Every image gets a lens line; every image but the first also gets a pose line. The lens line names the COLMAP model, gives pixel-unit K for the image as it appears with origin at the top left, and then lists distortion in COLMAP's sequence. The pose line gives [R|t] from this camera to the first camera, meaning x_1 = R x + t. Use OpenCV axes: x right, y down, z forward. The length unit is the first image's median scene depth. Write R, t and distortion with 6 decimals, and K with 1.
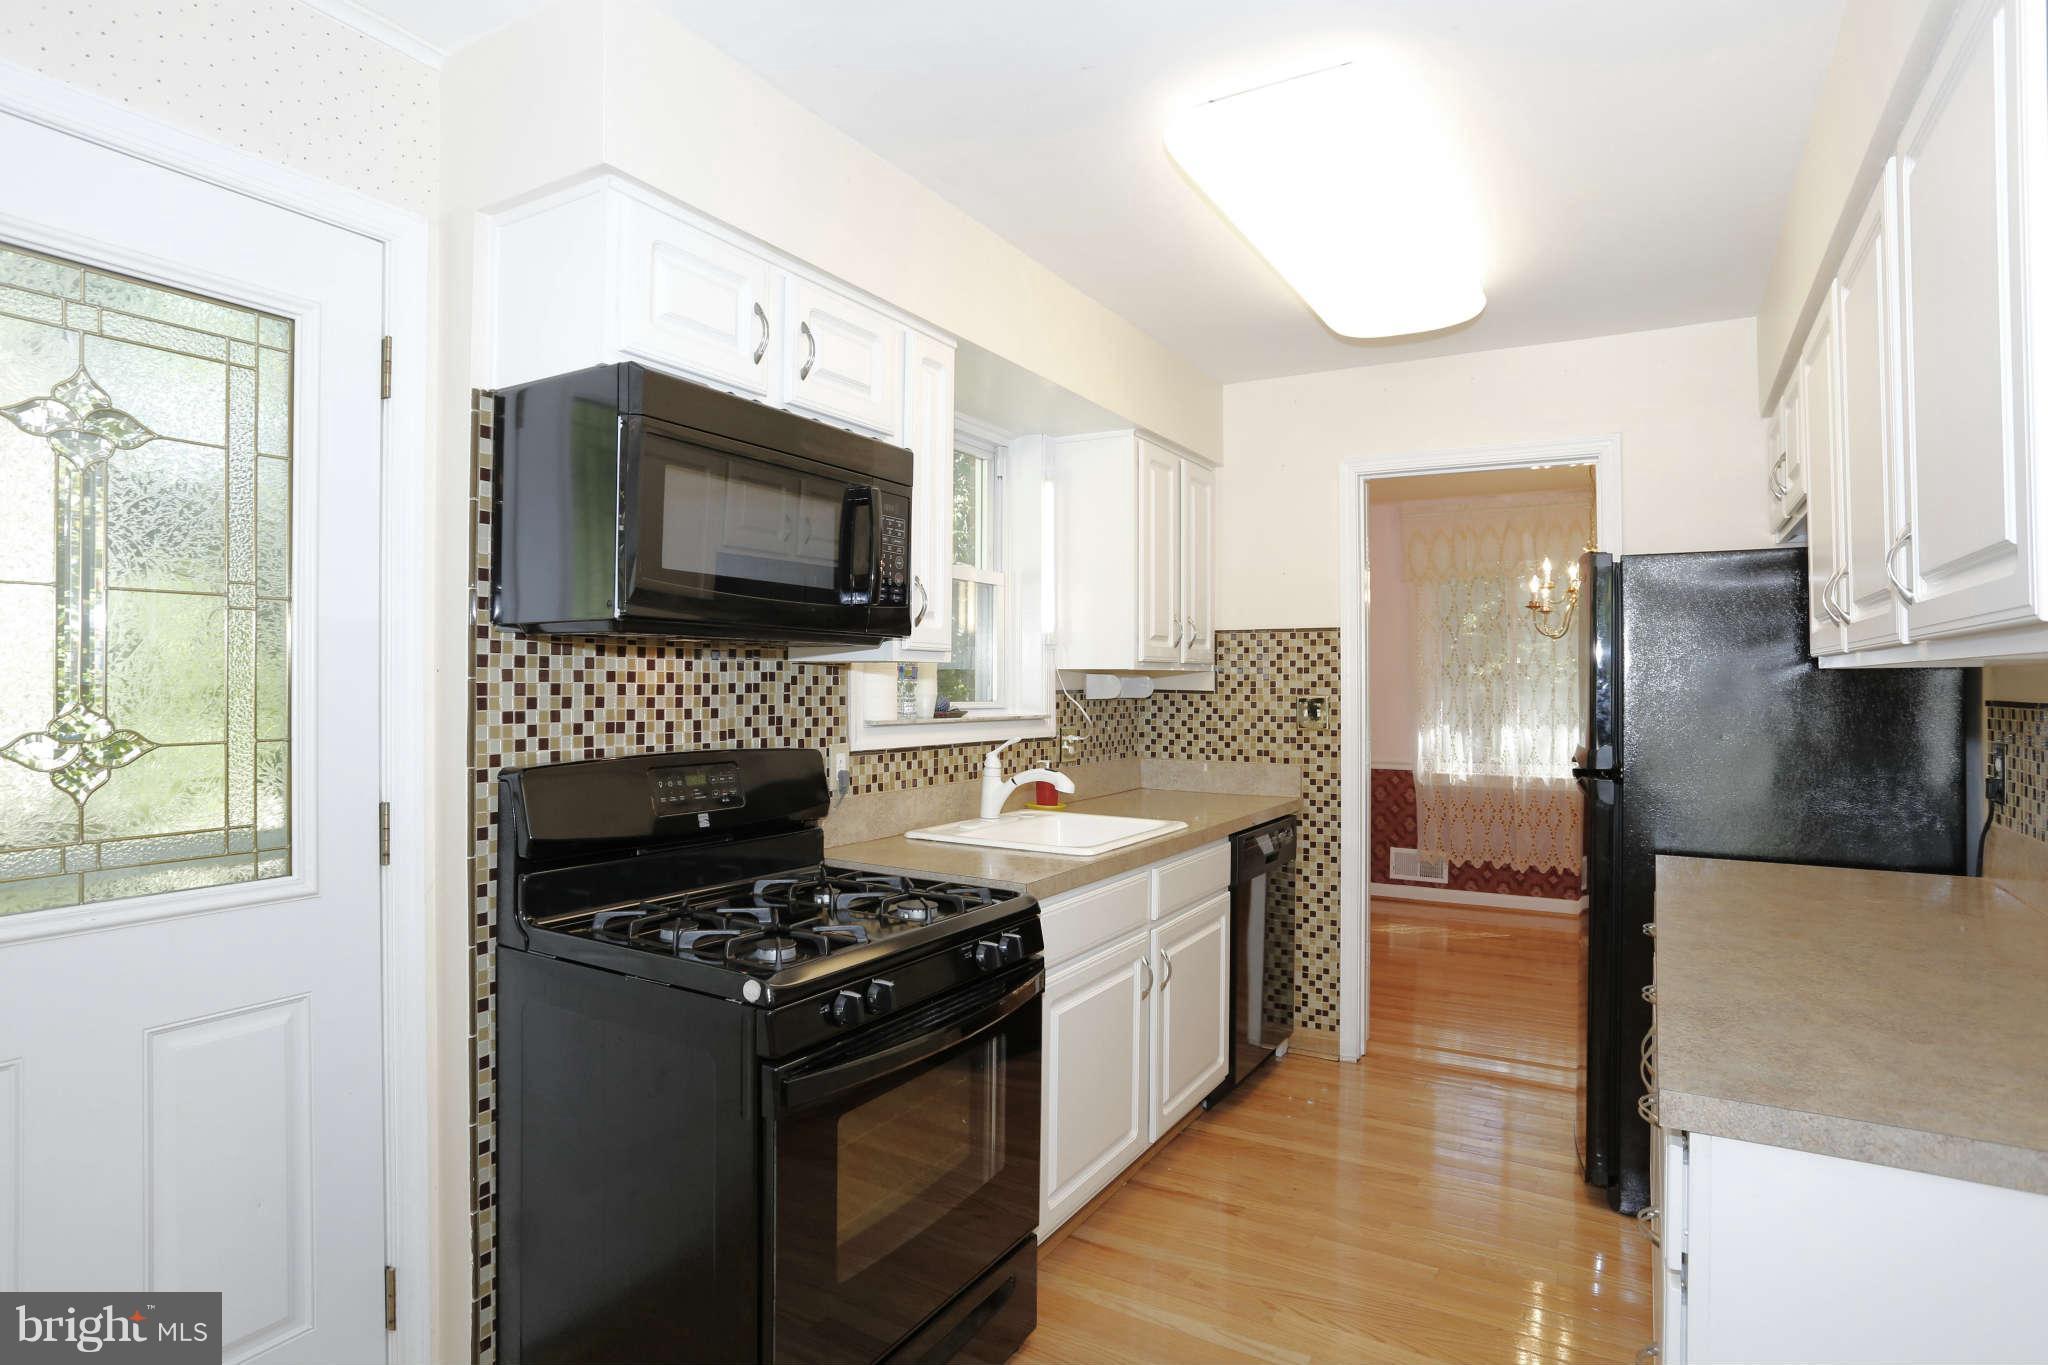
lens RADIAL K [[1114.2, 0, 1021.5], [0, 1114.2, 676.6], [0, 0, 1]] dist [-0.035347, 0.000406]
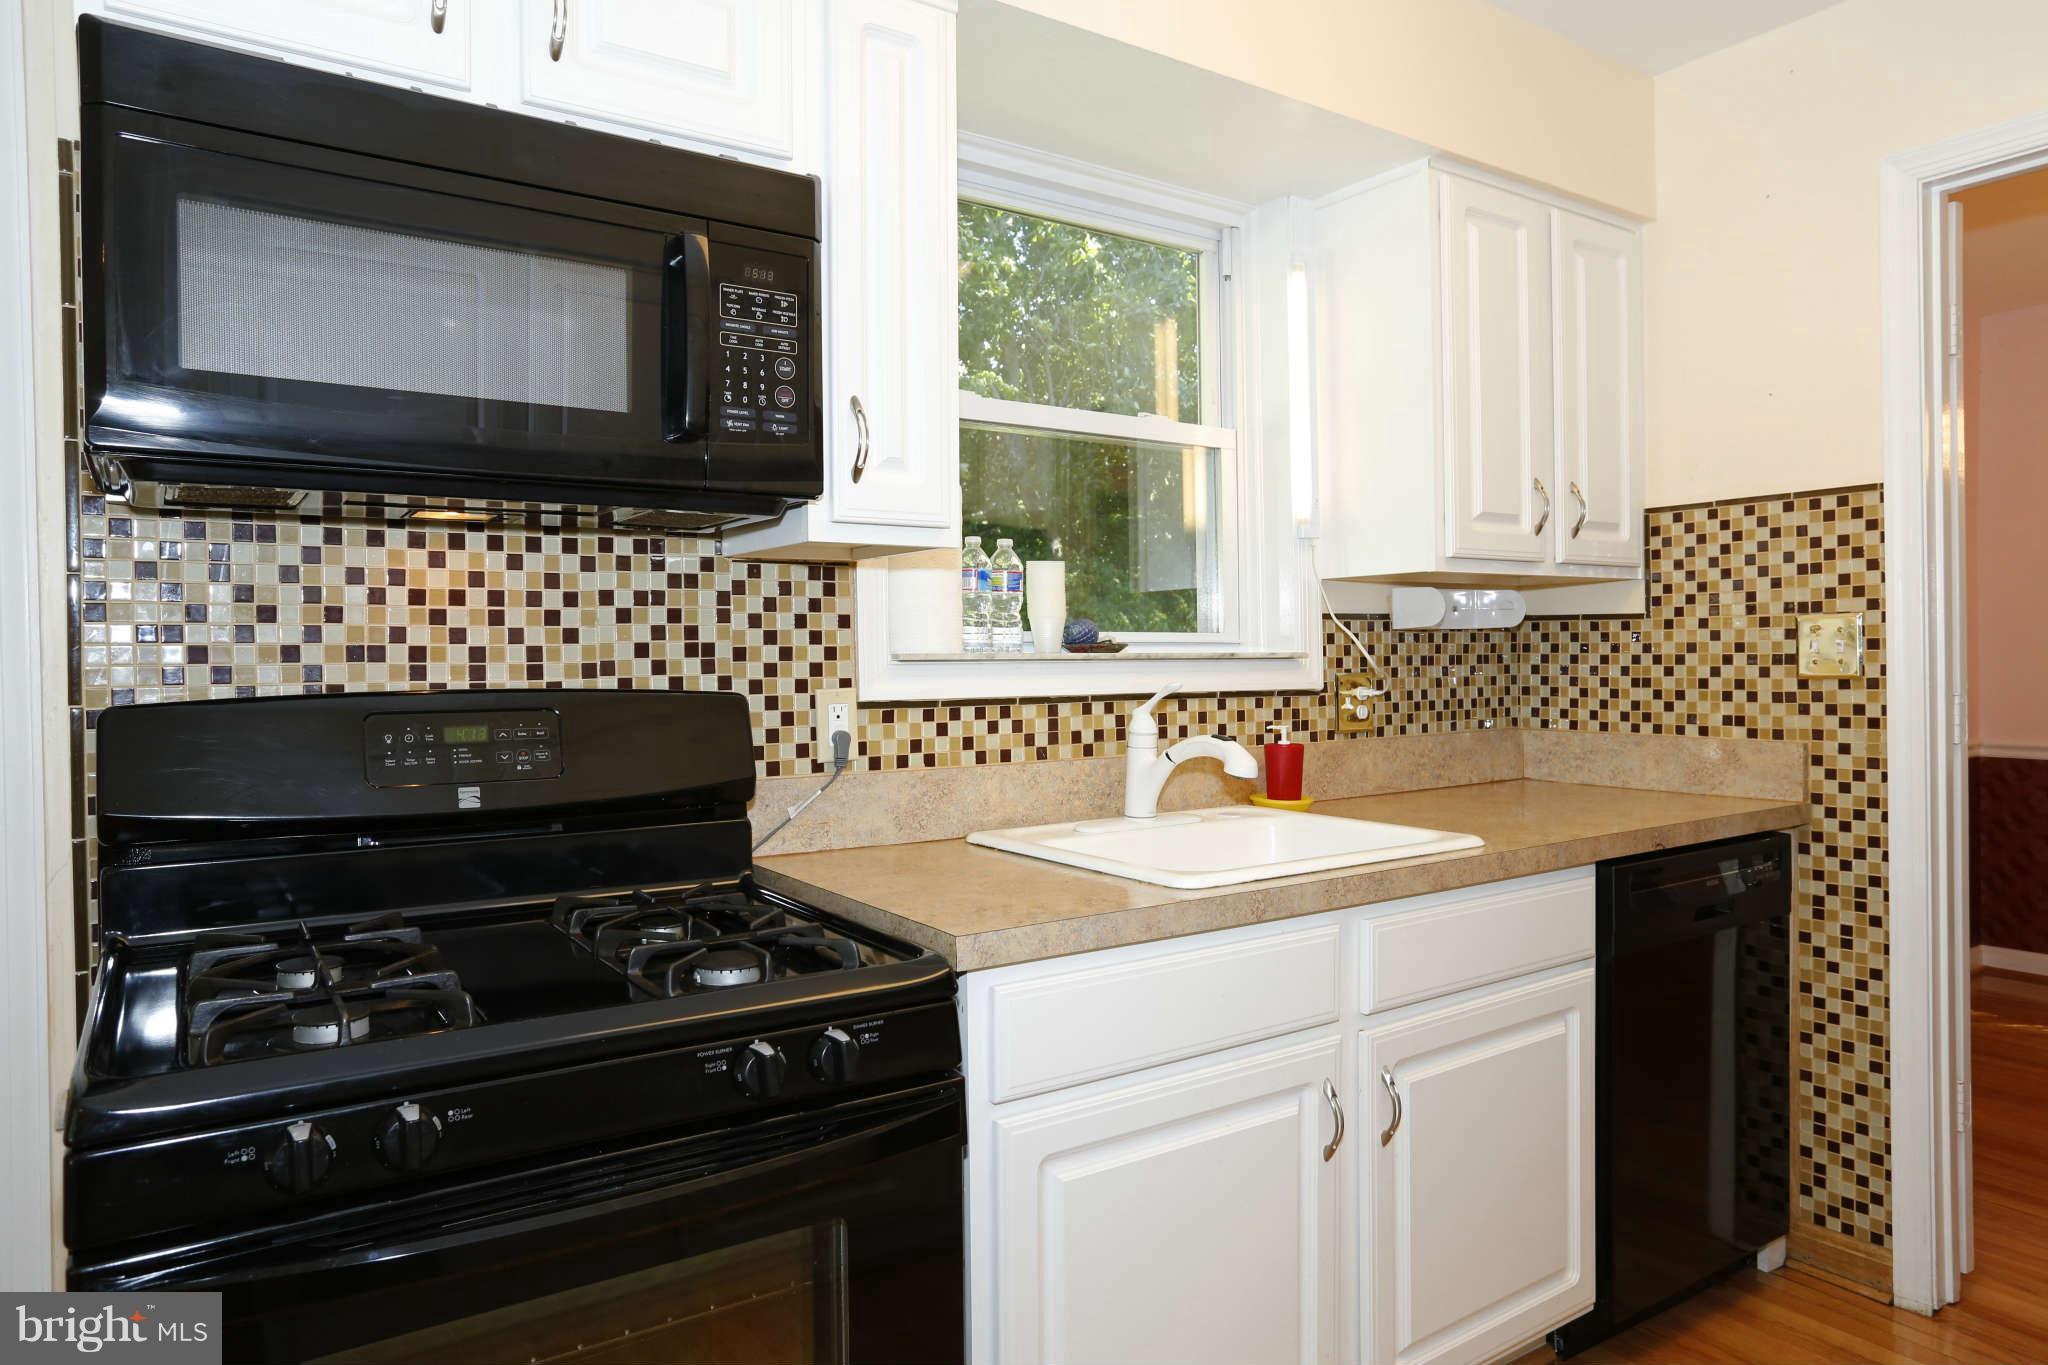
lens RADIAL K [[1308.6, 0, 1025.8], [0, 1308.6, 668.1], [0, 0, 1]] dist [-0.009825, 0.015923]
pose [[0.905673, -0.010335, -0.423852, 0.183927], [0.016913, 0.999788, 0.011760, 0.030328], [0.423640, -0.017820, 0.905655, 0.268946]]
